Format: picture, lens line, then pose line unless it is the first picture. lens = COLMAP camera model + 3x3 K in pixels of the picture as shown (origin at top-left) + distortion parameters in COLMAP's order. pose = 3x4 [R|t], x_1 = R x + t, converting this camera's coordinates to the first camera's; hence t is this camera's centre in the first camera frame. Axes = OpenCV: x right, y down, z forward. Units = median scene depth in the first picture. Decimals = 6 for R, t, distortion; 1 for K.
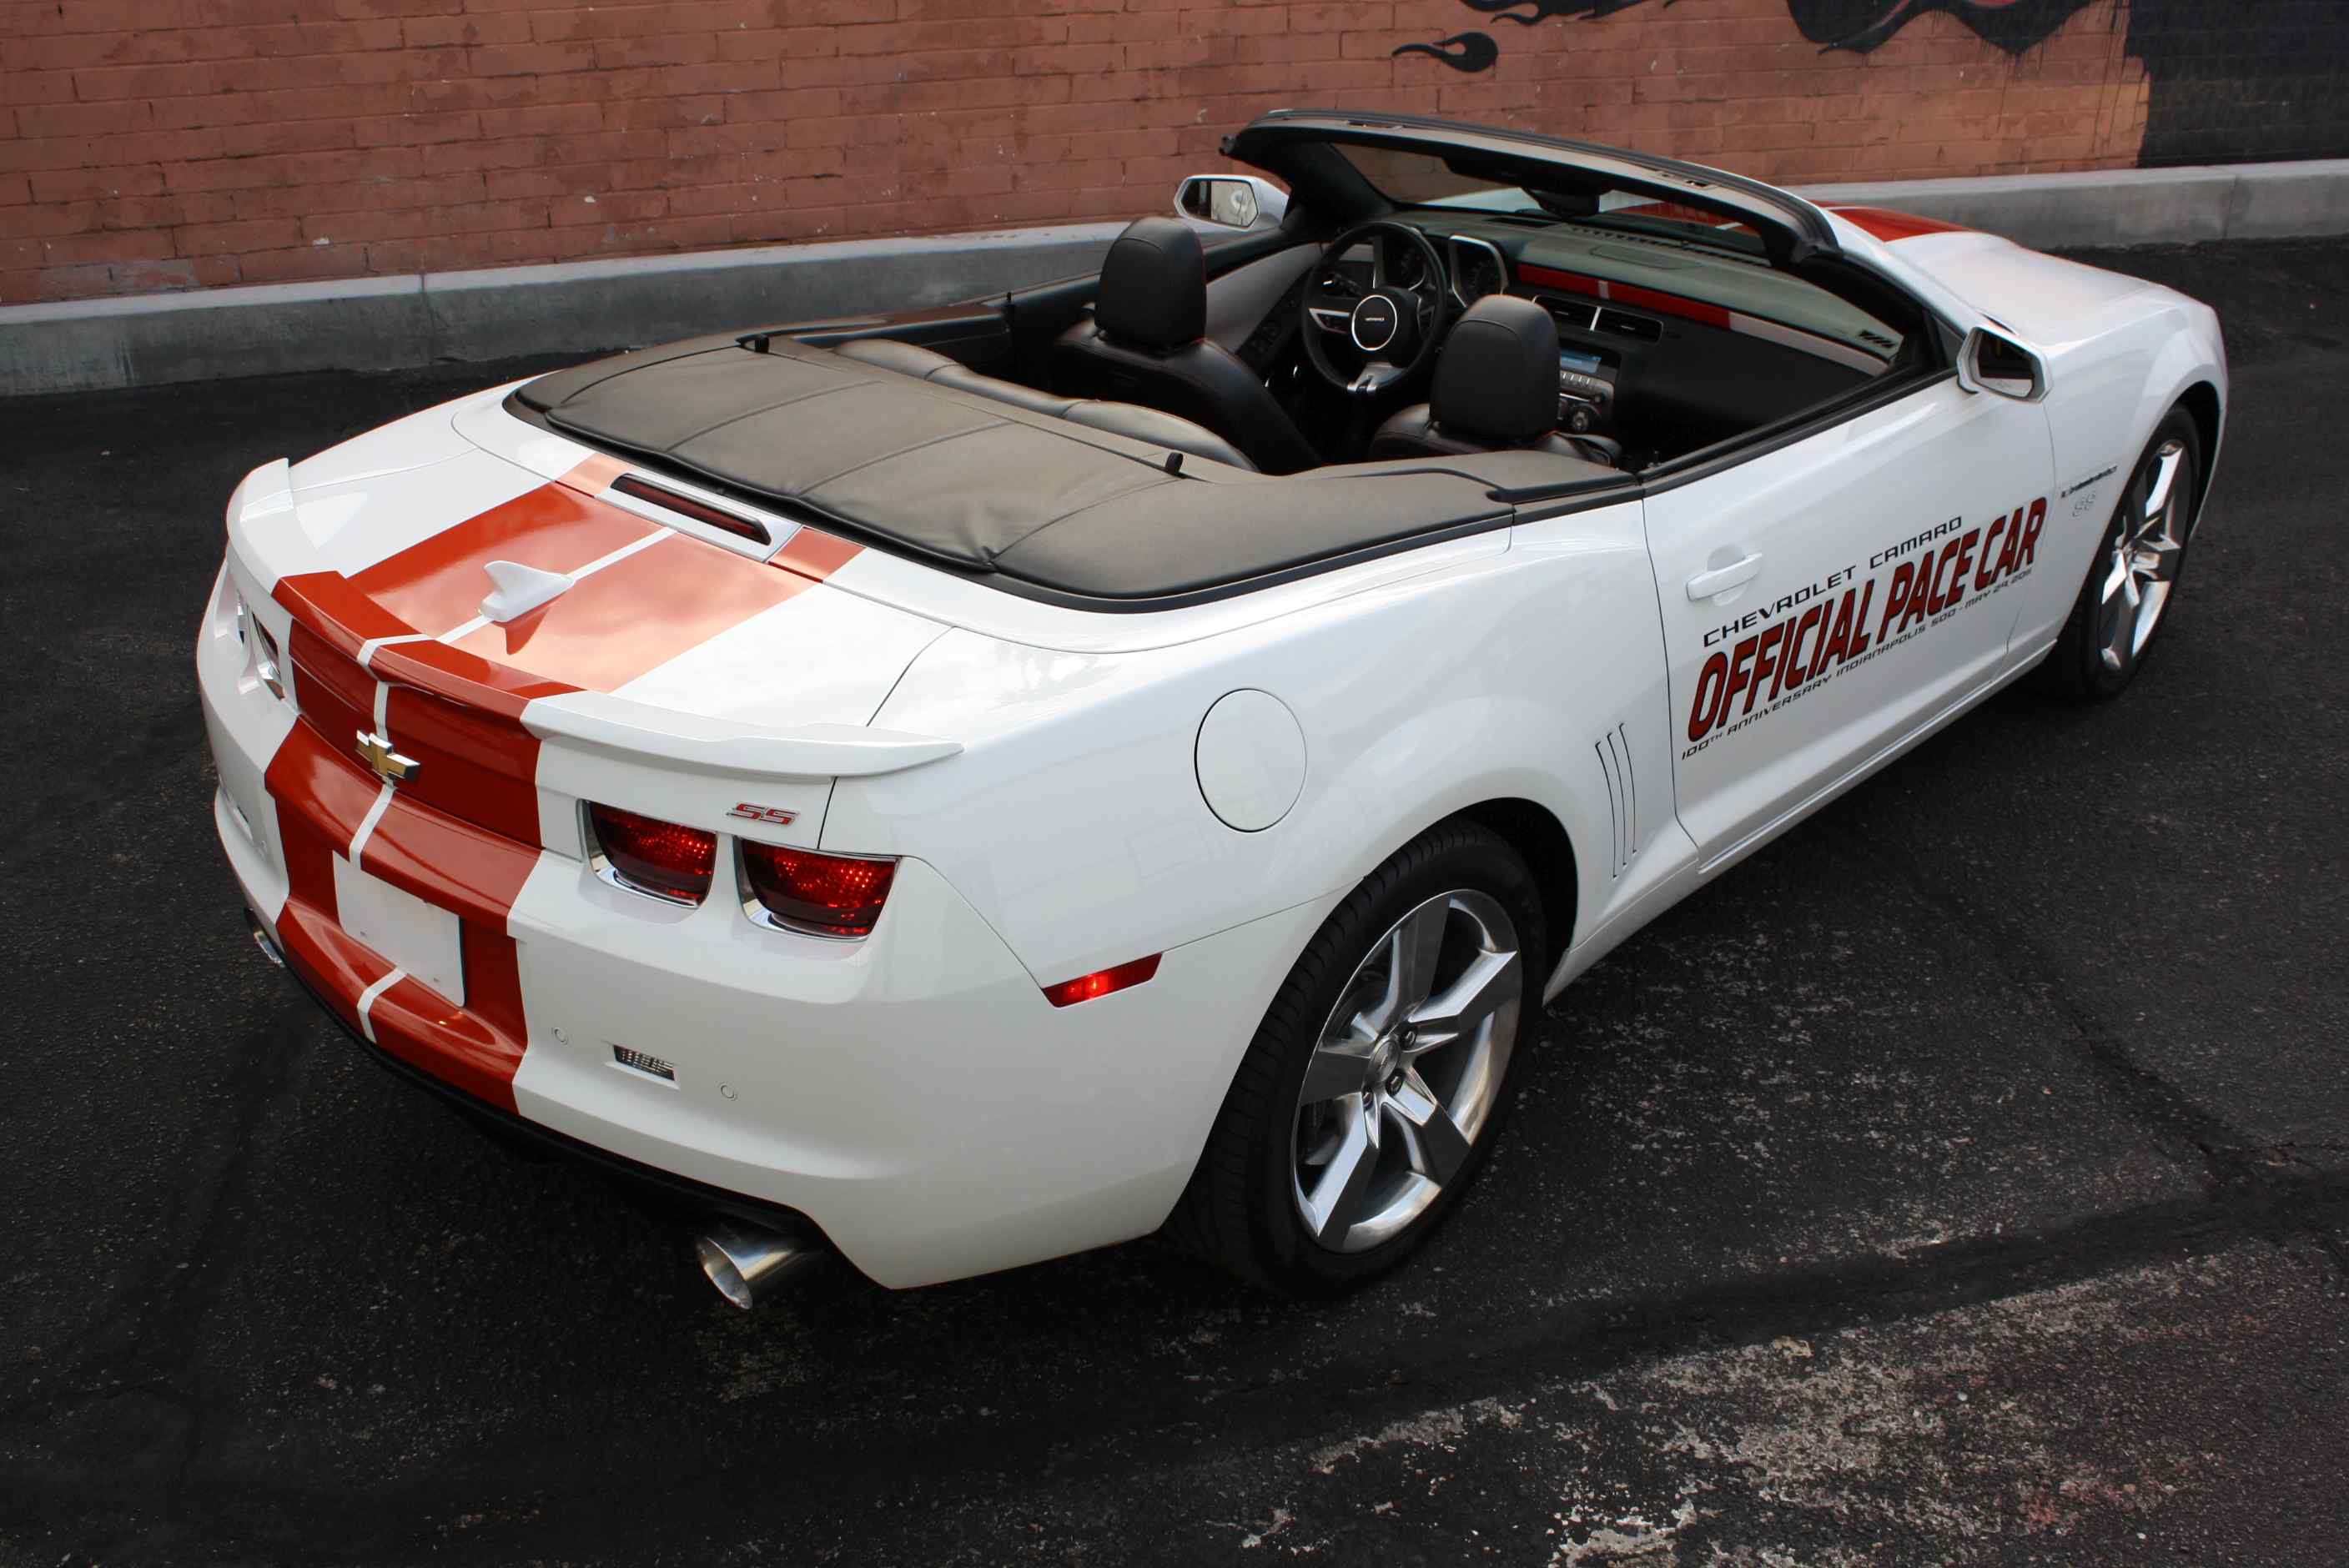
lens RADIAL K [[2295.2, 0, 1174.5], [0, 2295.2, 784.0], [0, 0, 1]] dist [-0.141045, 0.160686]
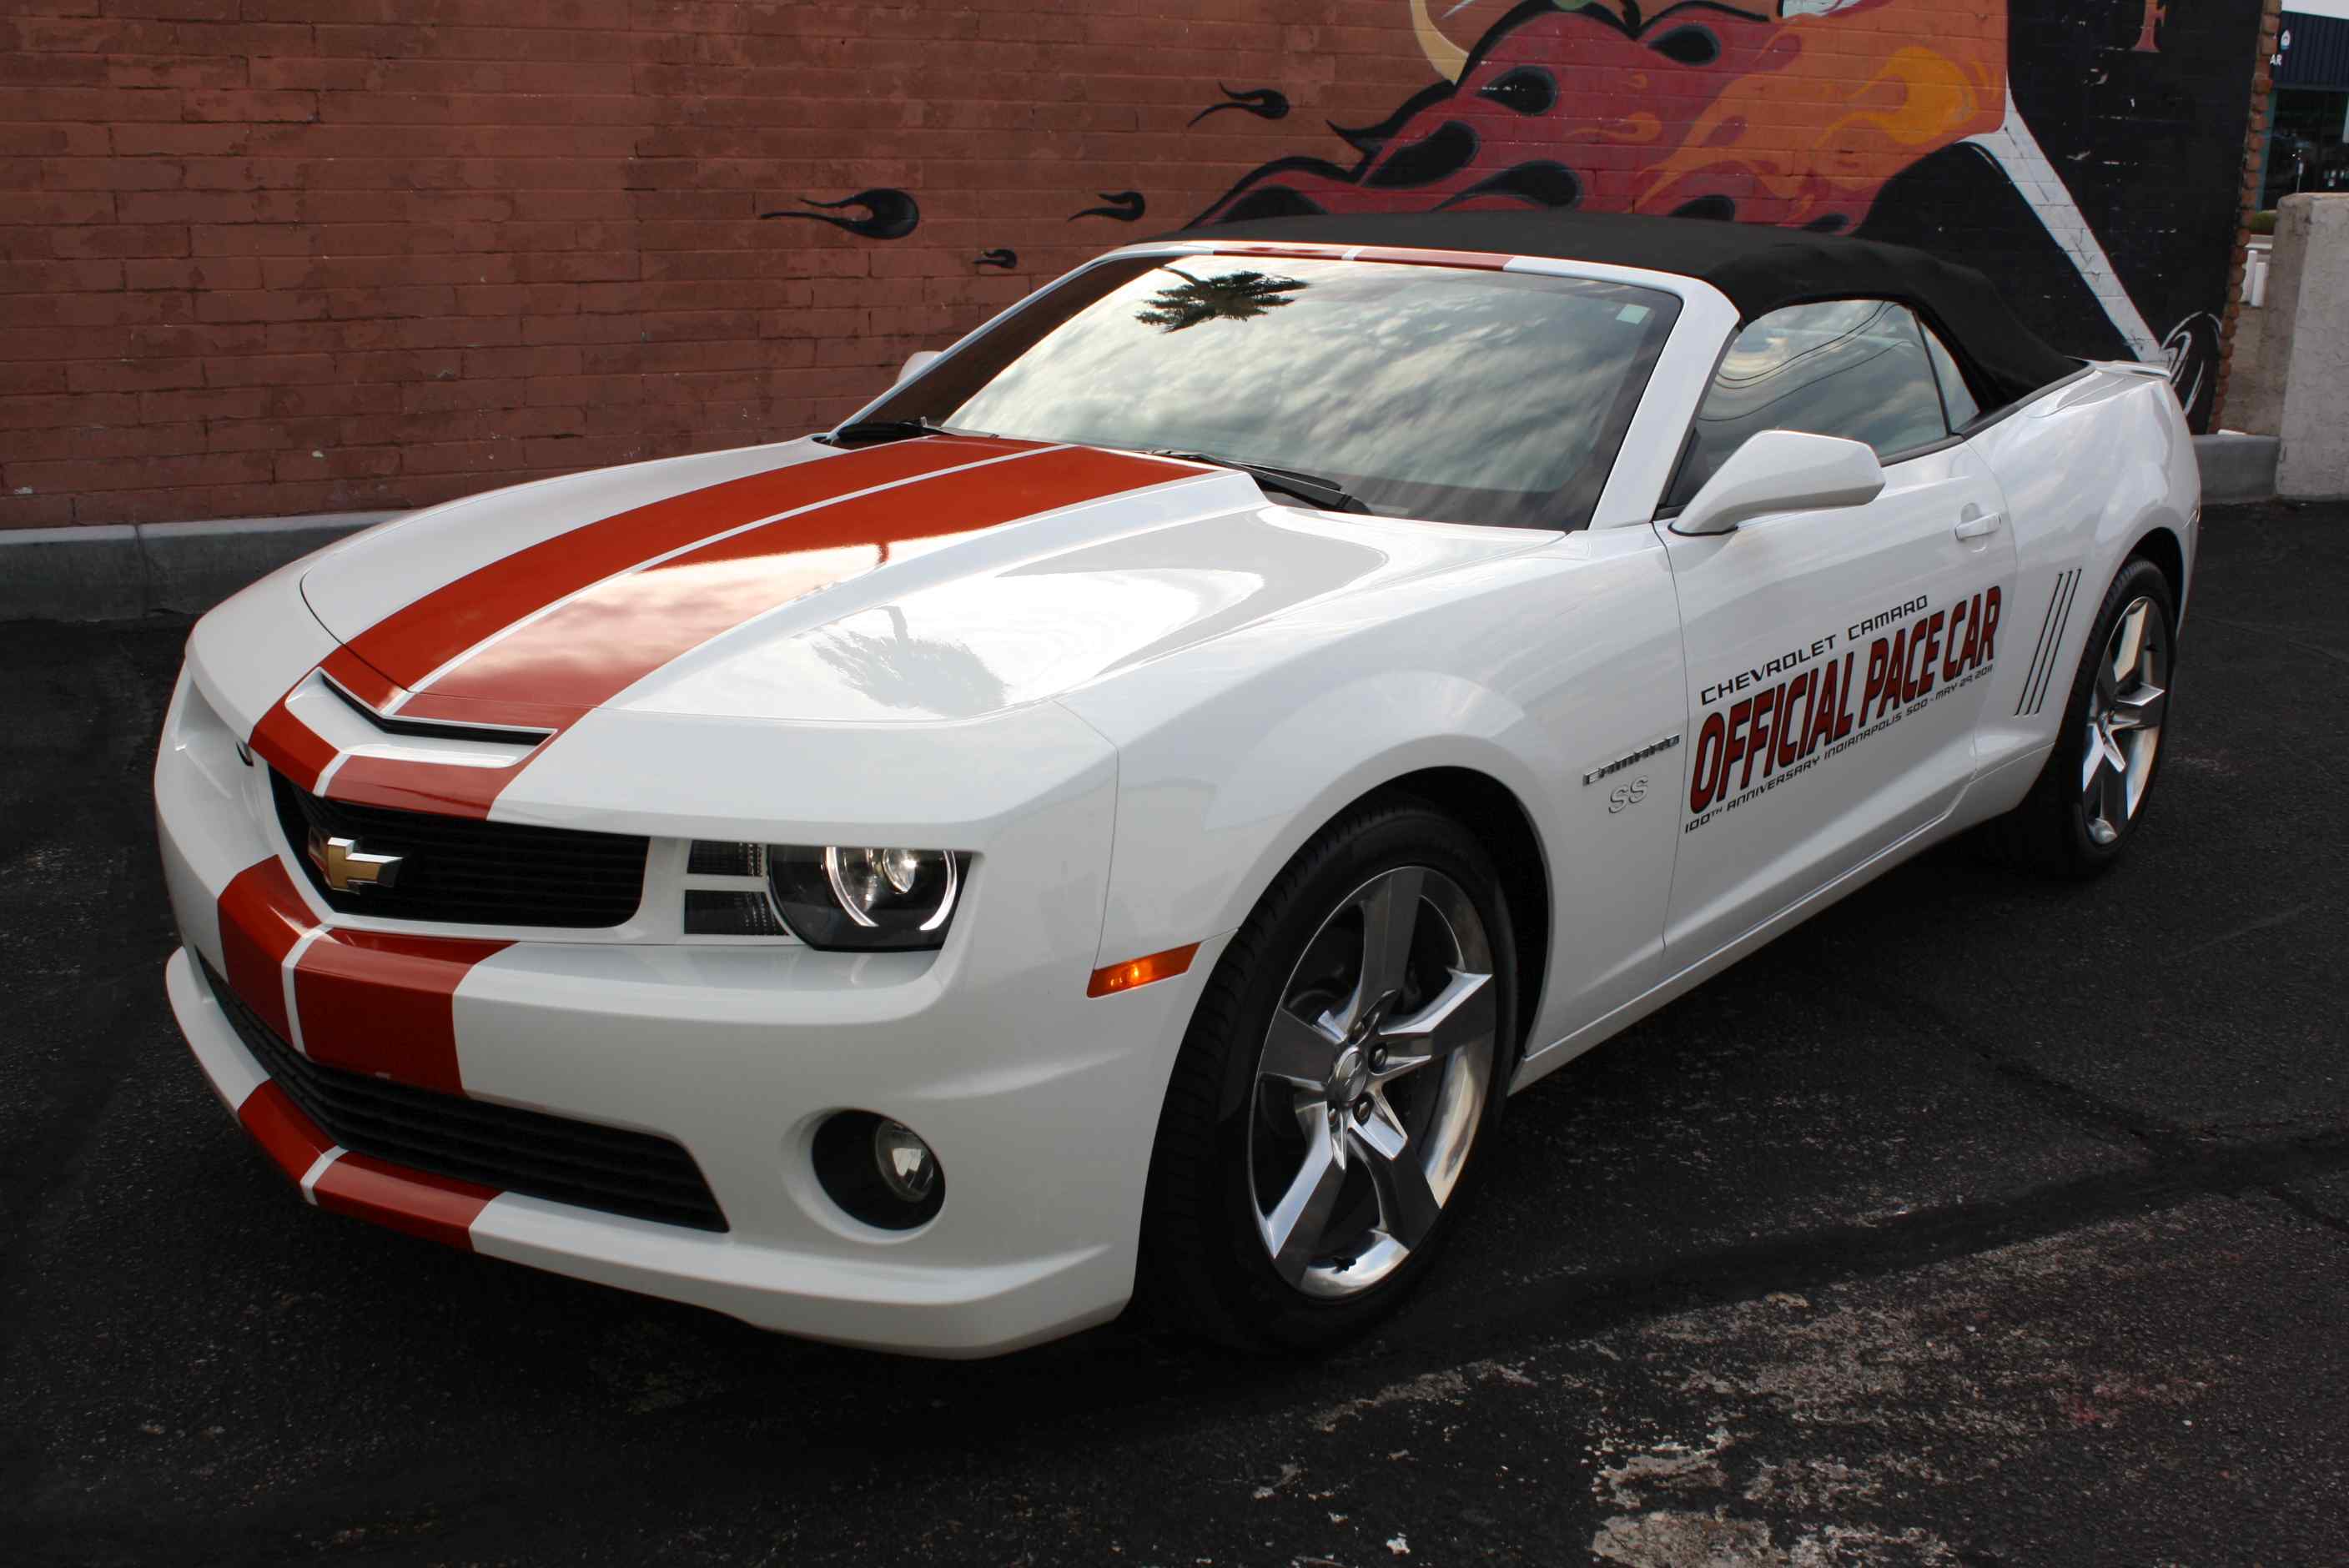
lens RADIAL K [[2369.5, 0, 1177.8], [0, 2369.5, 775.5], [0, 0, 1]] dist [-0.140011, 0.171223]
pose [[0.988687, -0.024484, 0.147980, -0.111749], [0.053693, 0.978982, -0.196754, 0.206502], [-0.140052, 0.202474, 0.969221, 0.047156]]
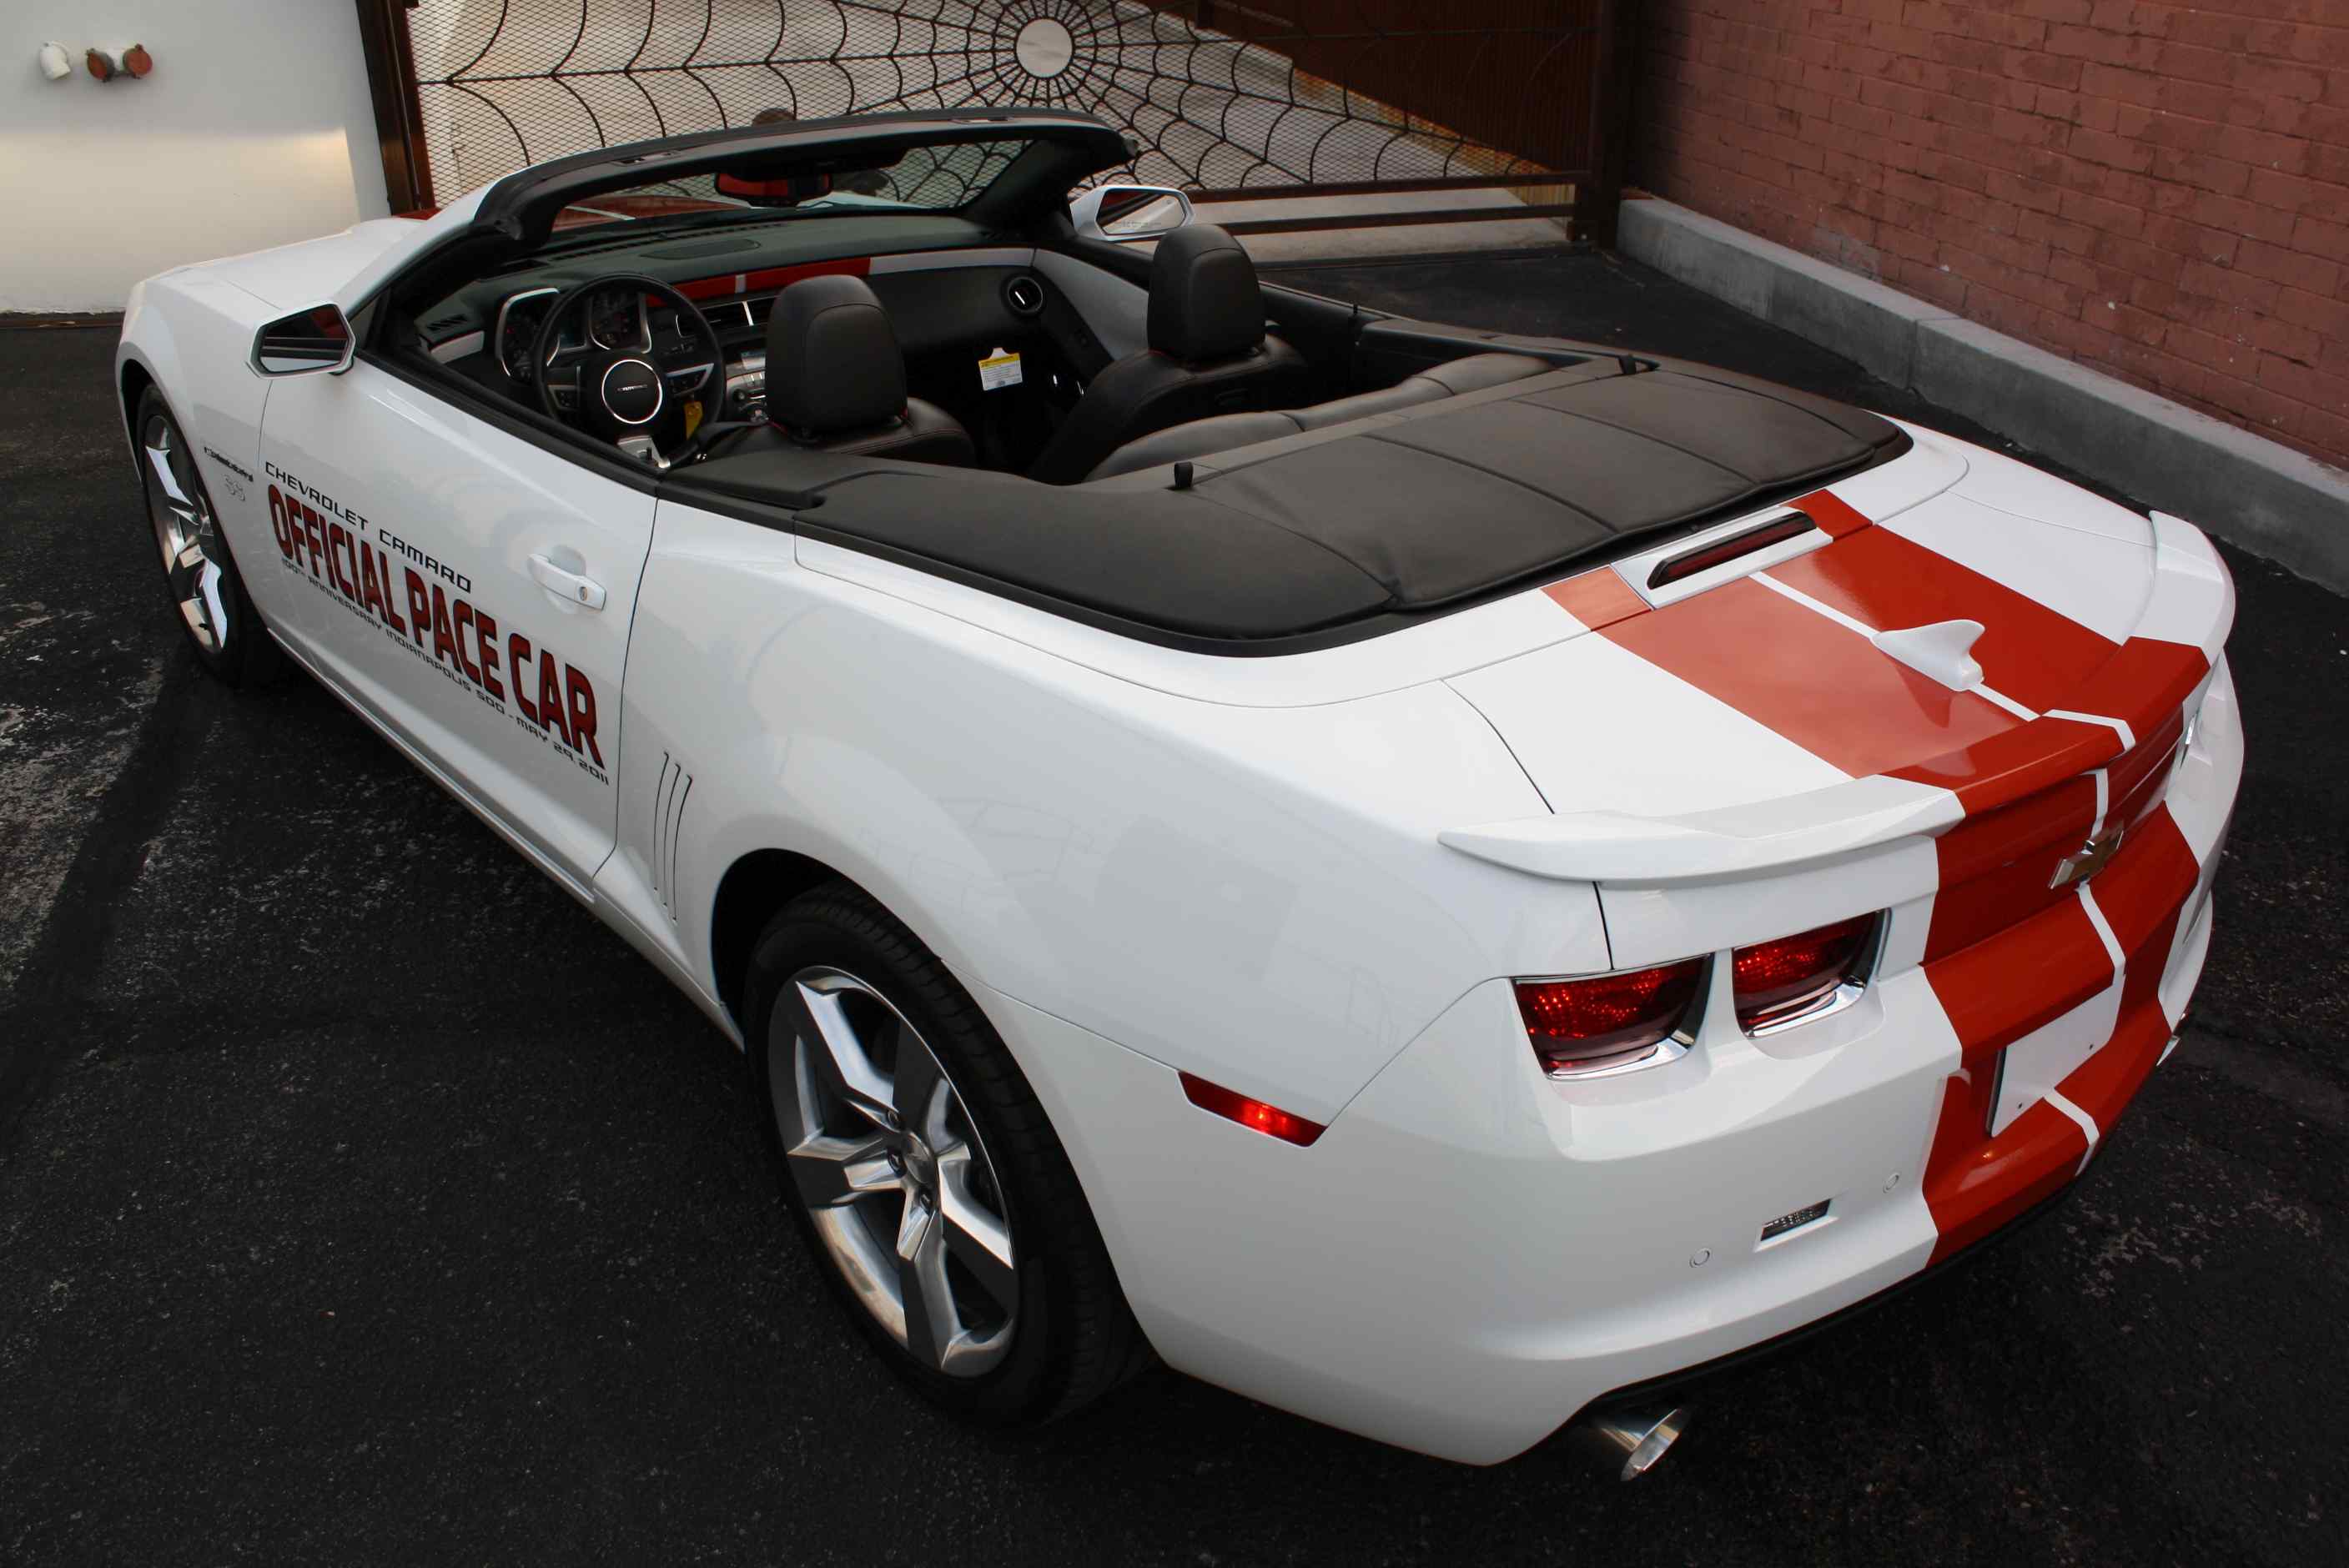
lens RADIAL K [[1969.9, 0, 1184.6], [0, 1969.9, 778.2], [0, 0, 1]] dist [-0.166867, 0.146775]
pose [[-0.011798, 0.449632, -0.893136, 1.330250], [-0.463645, 0.788917, 0.403290, -0.567148], [0.885942, 0.418856, 0.199162, 1.327867]]
